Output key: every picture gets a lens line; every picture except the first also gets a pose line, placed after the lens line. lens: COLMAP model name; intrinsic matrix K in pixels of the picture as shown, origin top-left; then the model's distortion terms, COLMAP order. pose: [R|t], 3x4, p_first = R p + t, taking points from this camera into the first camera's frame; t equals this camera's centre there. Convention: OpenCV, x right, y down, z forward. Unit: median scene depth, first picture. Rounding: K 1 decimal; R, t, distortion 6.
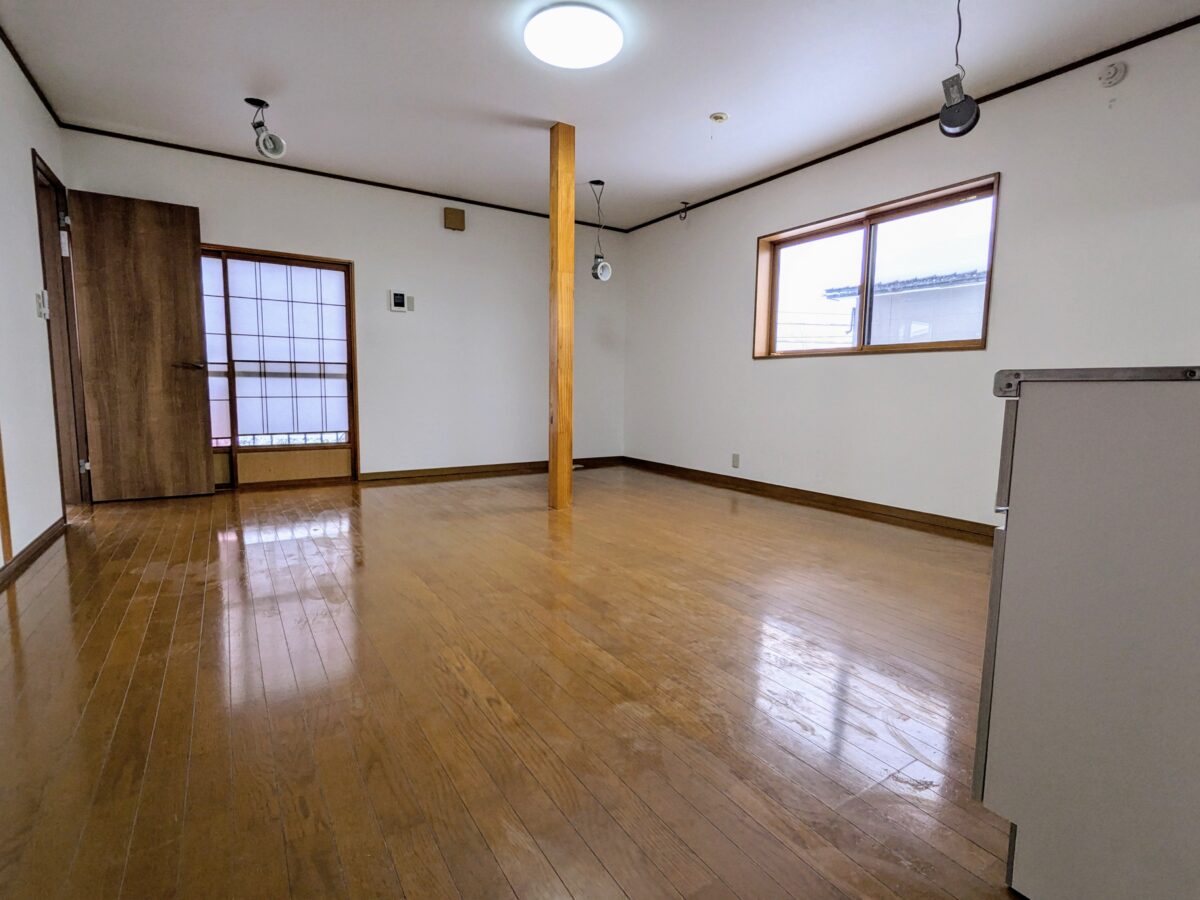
lens RADIAL K [[574.5, 0, 595.9], [0, 574.5, 447.9], [0, 0, 1]] dist [0.000503, 0.000262]
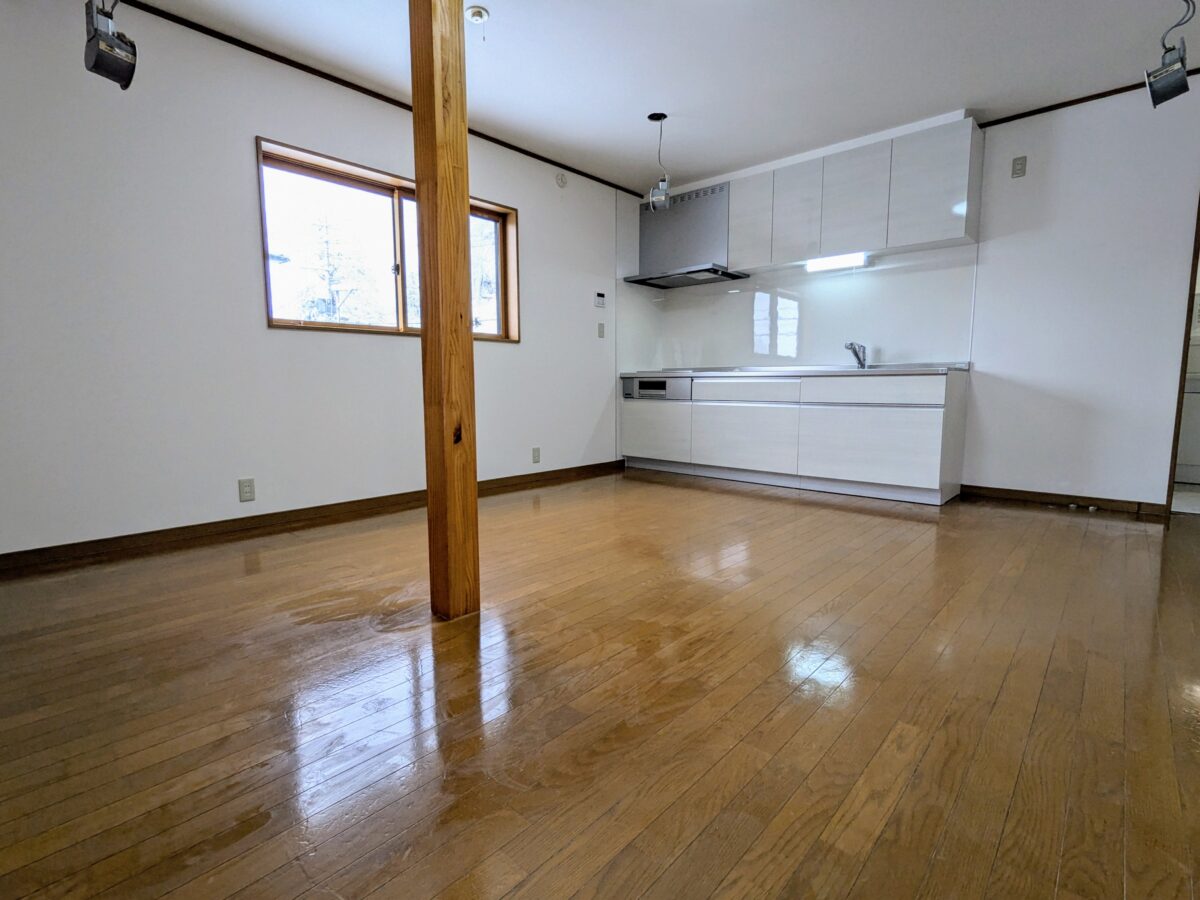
lens RADIAL K [[574.5, 0, 597.5], [0, 574.5, 442.5], [0, 0, 1]] dist [0.000503, 0.000262]
pose [[-0.251016, -0.124169, 0.959986, -0.544661], [0.097177, 0.983496, 0.152620, -0.106477], [-0.963093, 0.131599, -0.234807, 0.945228]]
